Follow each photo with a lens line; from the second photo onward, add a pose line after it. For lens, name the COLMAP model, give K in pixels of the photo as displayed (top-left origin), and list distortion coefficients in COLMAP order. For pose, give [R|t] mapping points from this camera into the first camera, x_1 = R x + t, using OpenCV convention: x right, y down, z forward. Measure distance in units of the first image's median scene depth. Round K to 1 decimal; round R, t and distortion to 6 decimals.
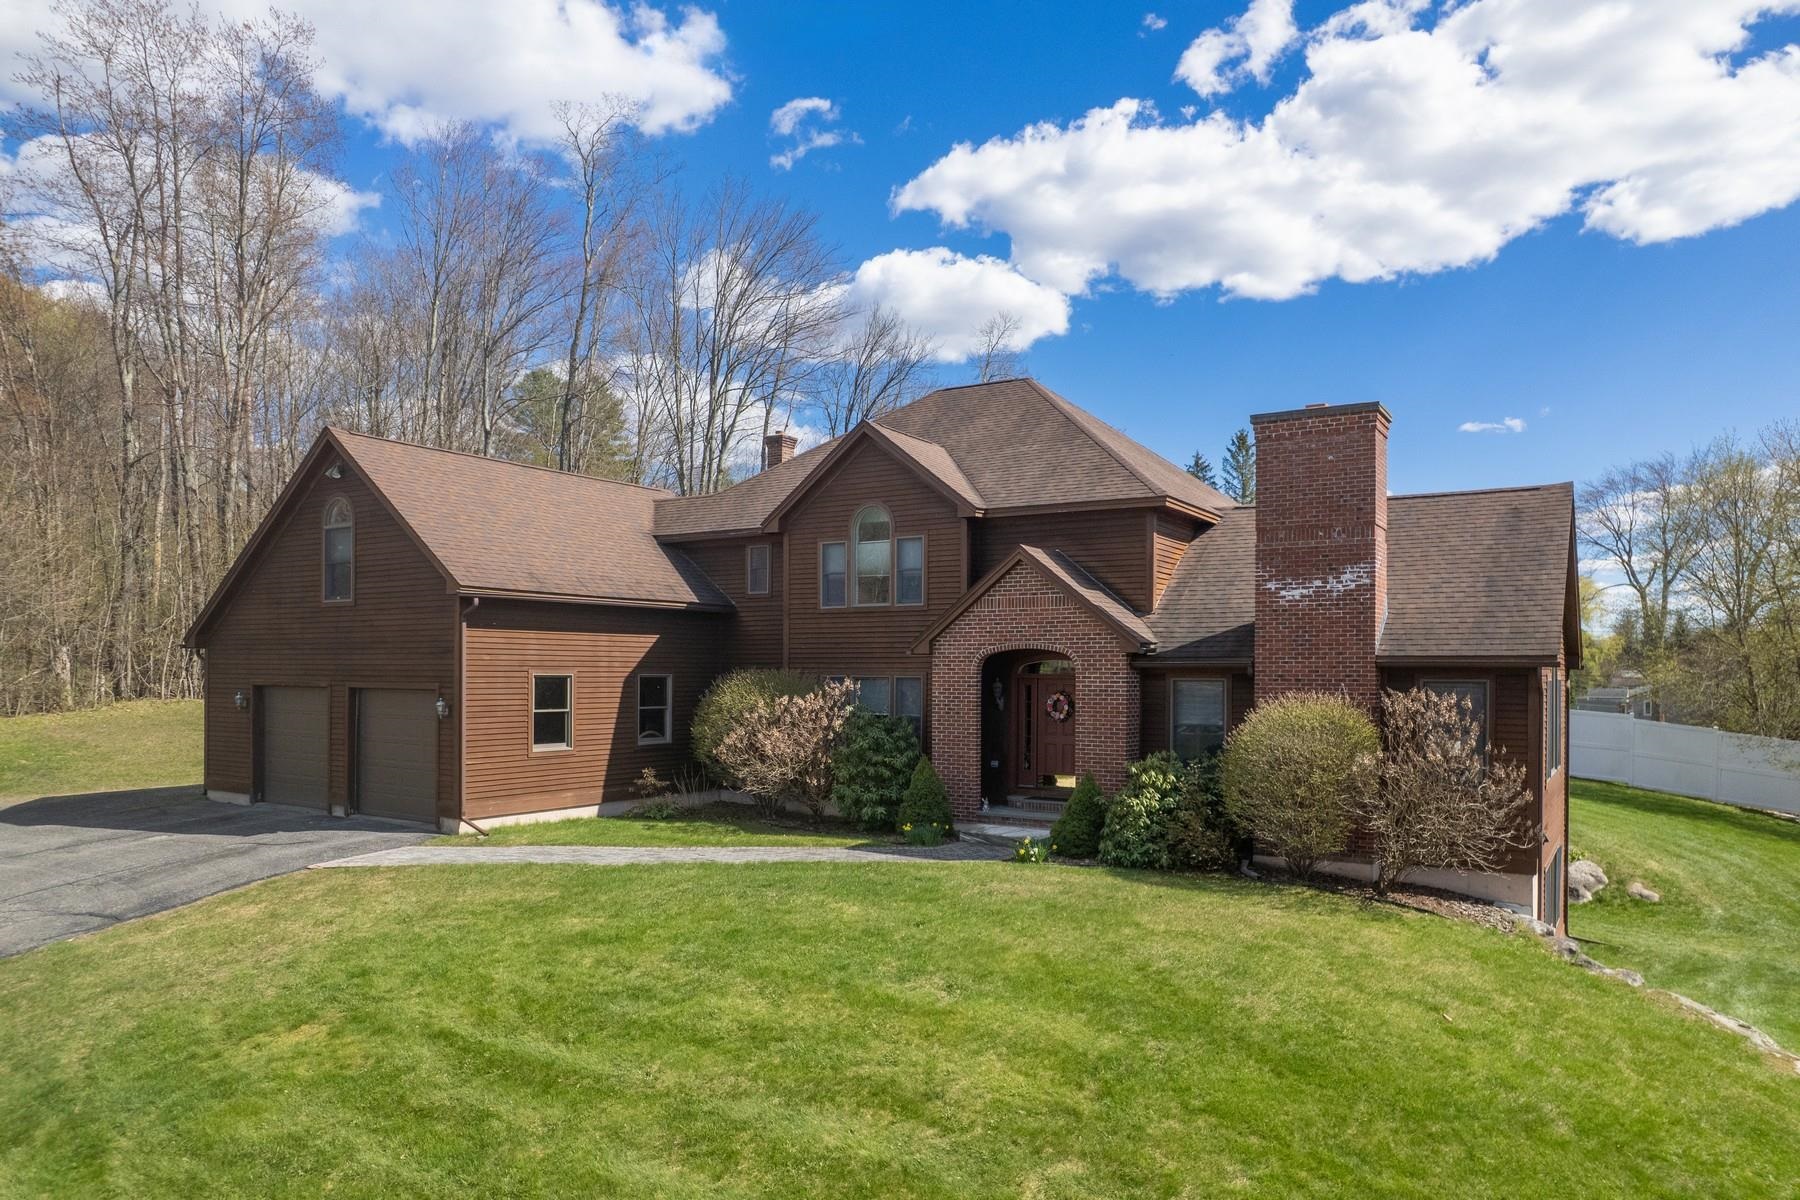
lens RADIAL K [[1150.1, 0, 909.2], [0, 1150.1, 595.7], [0, 0, 1]] dist [-0.010947, 0.002579]
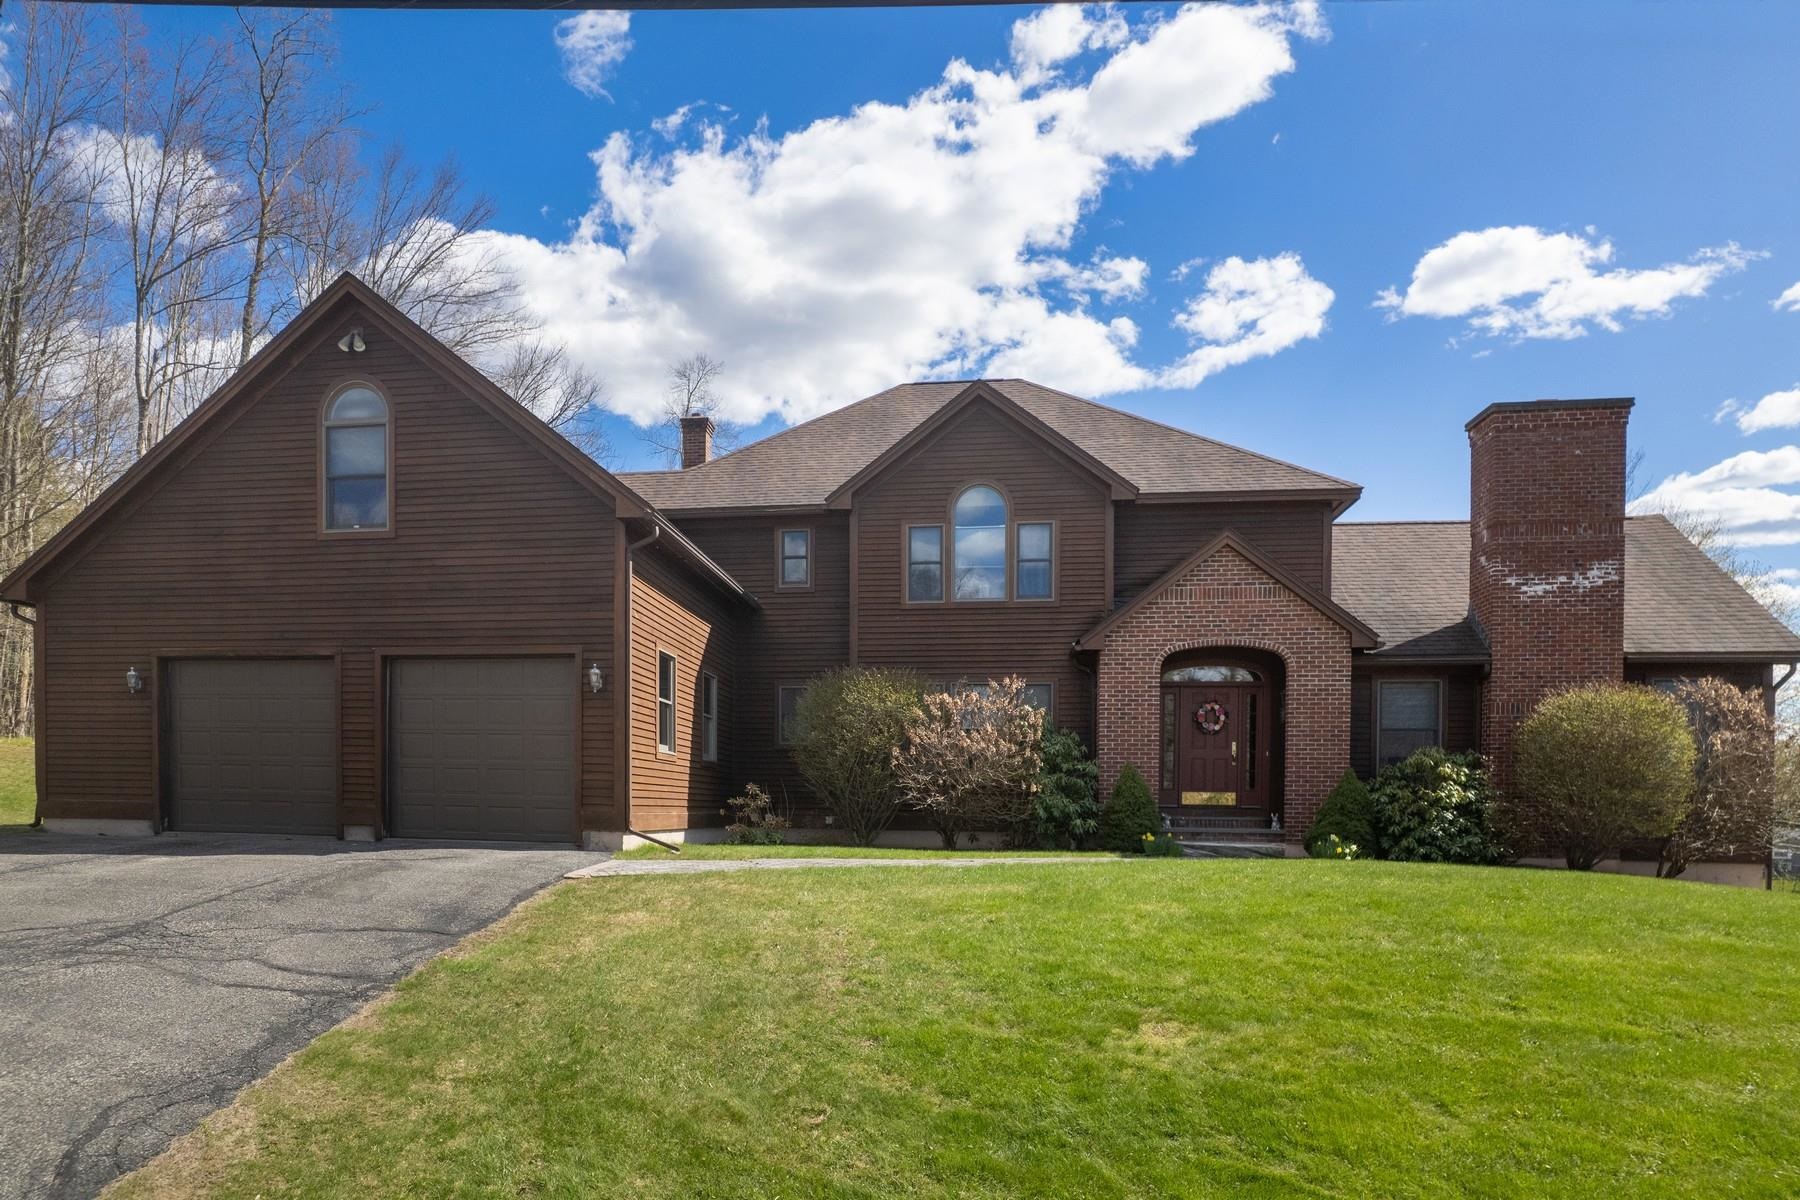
lens RADIAL K [[1201.2, 0, 822.2], [0, 1201.2, 737.8], [0, 0, 1]] dist [-0.009144, 0.001562]
pose [[0.929393, 0.027052, 0.368099, -0.556473], [-0.034334, 0.999323, 0.013245, 0.122020], [-0.367492, -0.024948, 0.929692, 0.252532]]
